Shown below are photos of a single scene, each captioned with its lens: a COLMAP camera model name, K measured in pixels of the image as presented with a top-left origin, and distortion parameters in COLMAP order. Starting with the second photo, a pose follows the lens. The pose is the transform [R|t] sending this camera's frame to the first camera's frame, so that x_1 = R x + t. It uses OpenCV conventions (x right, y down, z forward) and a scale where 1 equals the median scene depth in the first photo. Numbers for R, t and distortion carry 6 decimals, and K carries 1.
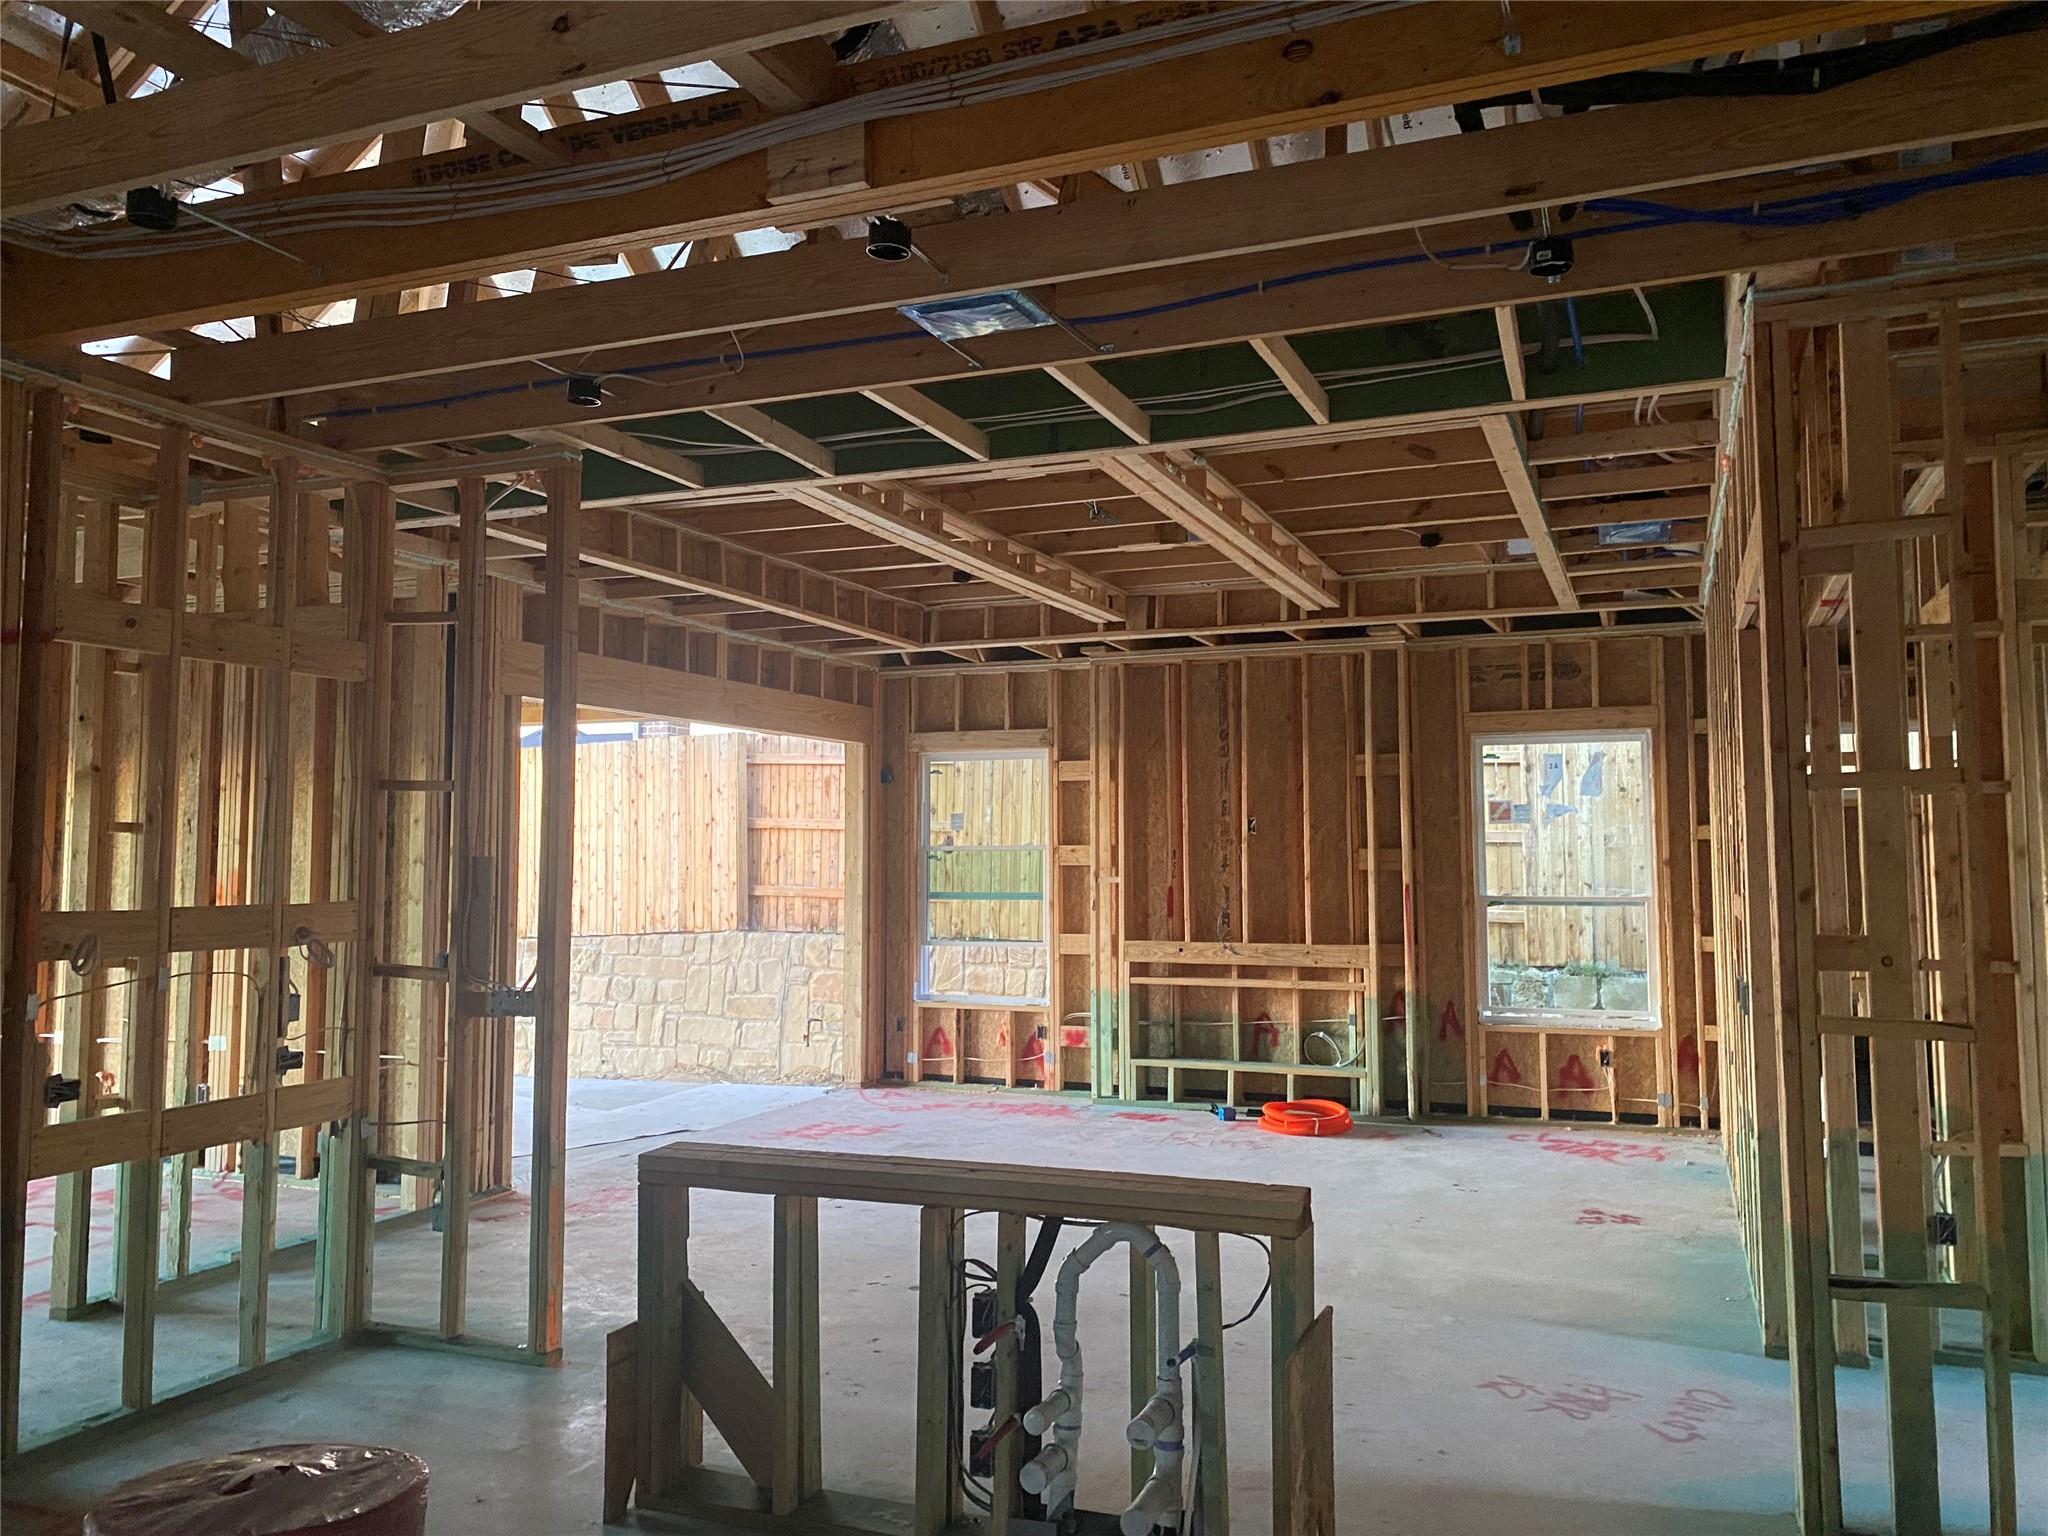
lens RADIAL K [[1558.0, 0, 1023.9], [0, 1558.0, 793.3], [0, 0, 1]] dist [0.057069, -0.096883]
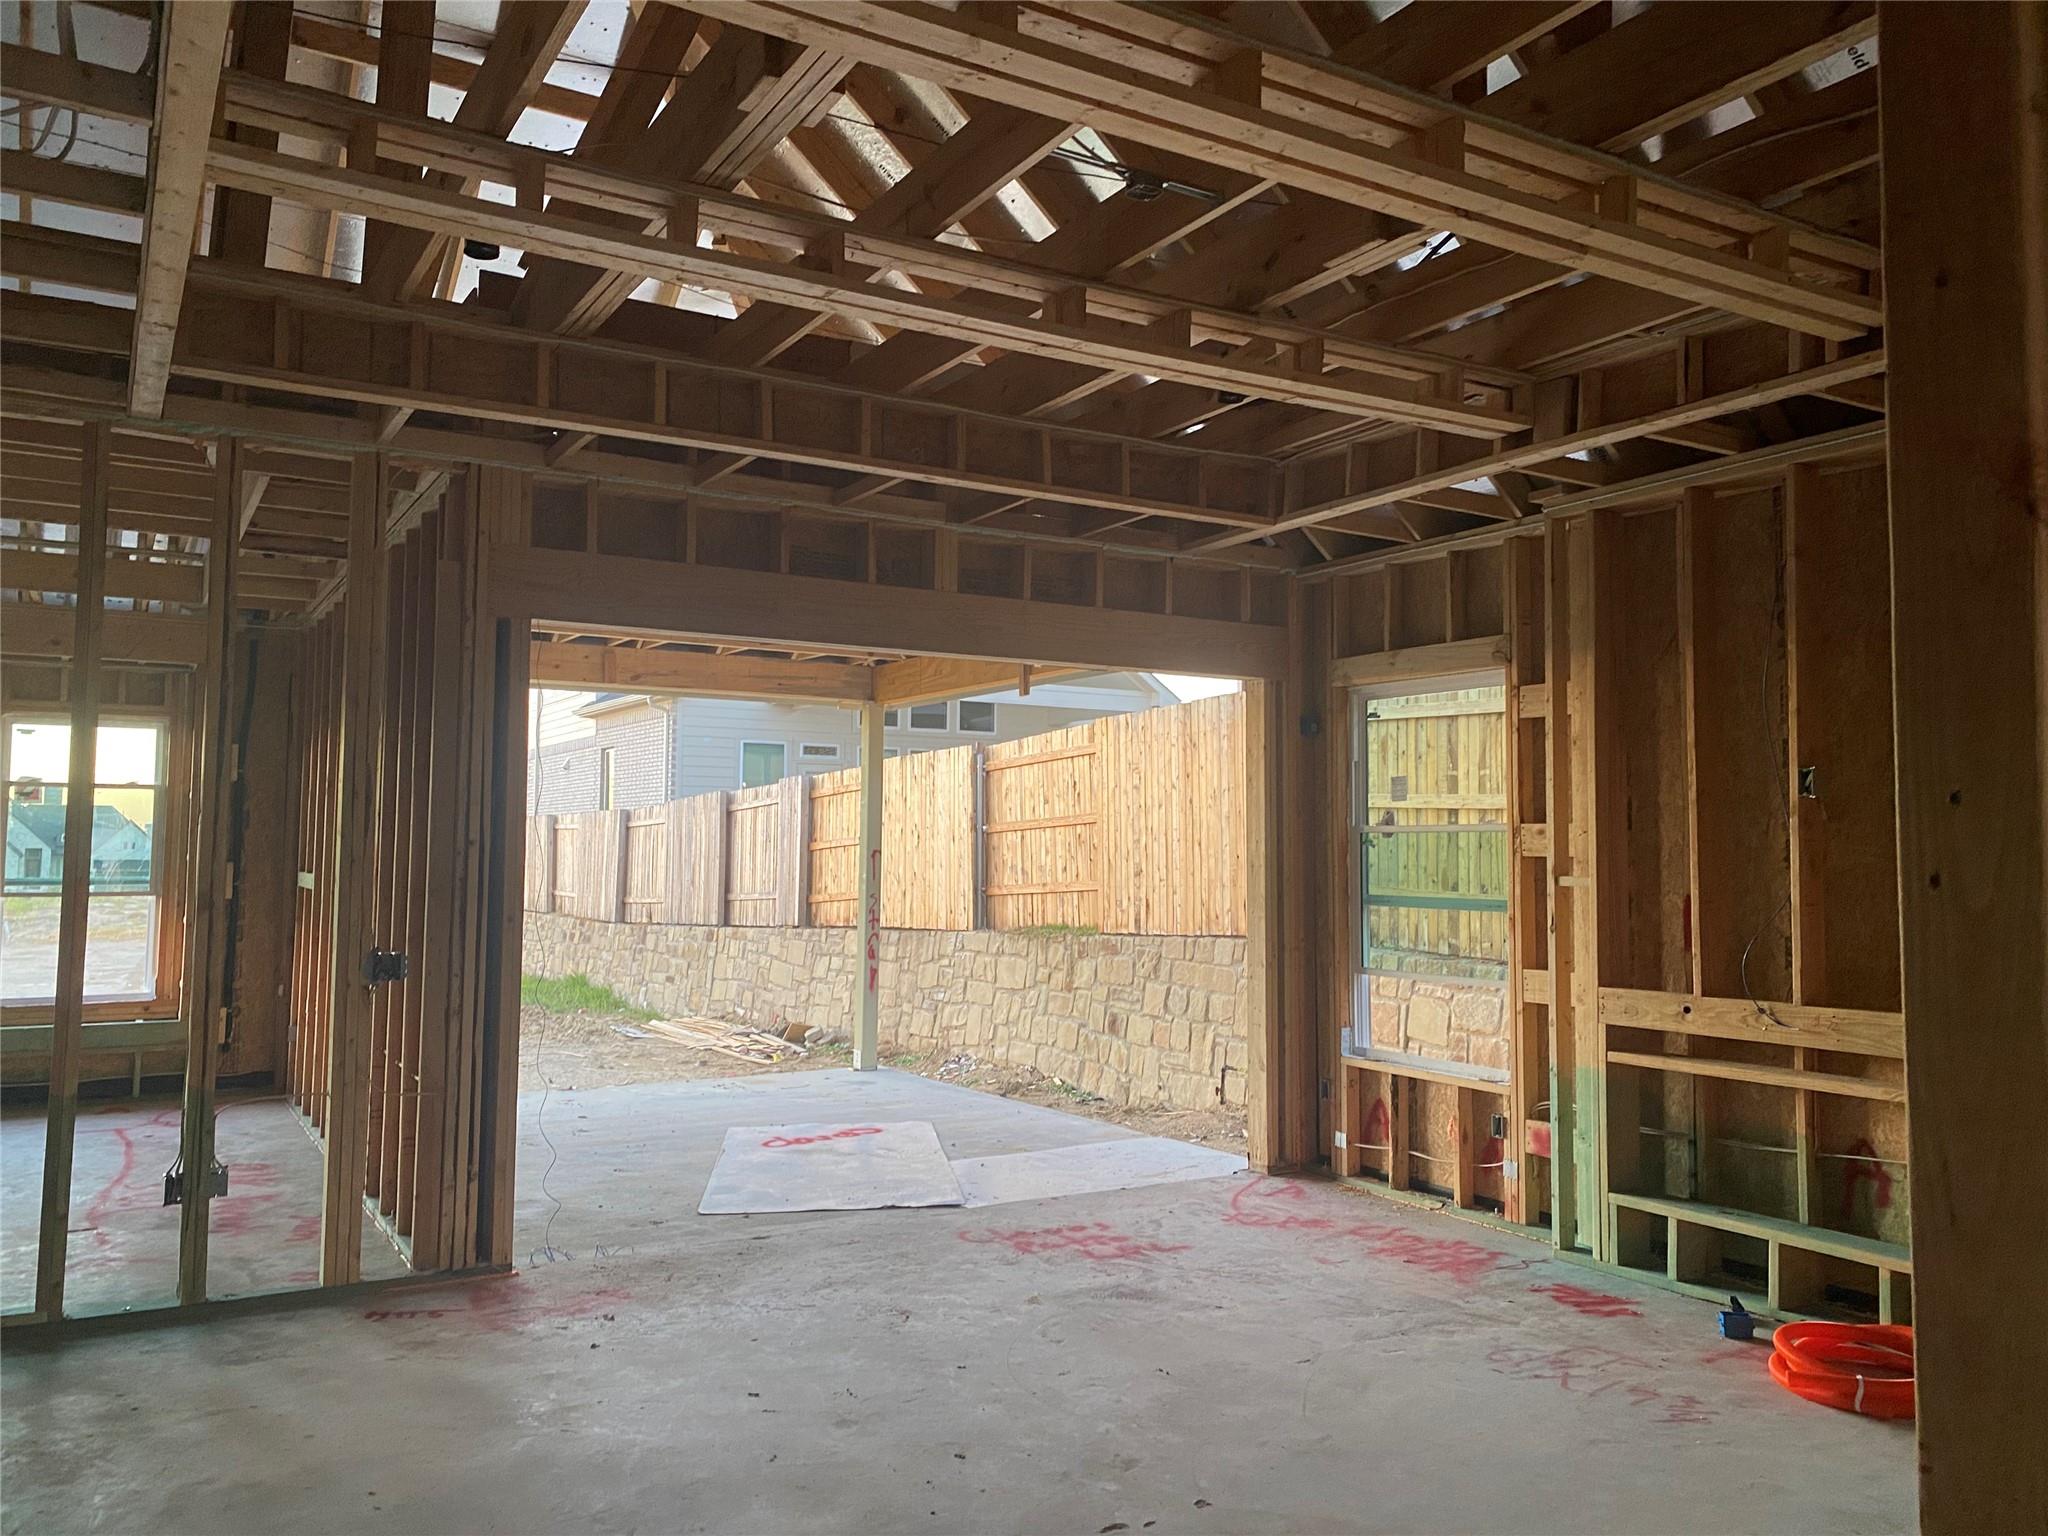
lens RADIAL K [[1558.0, 0, 1023.9], [0, 1558.0, 793.3], [0, 0, 1]] dist [0.057069, -0.096883]
pose [[0.808536, -0.015653, -0.588238, 0.225514], [0.019917, 0.999801, 0.000772, 0.016862], [0.588109, -0.012340, 0.808687, 0.385637]]
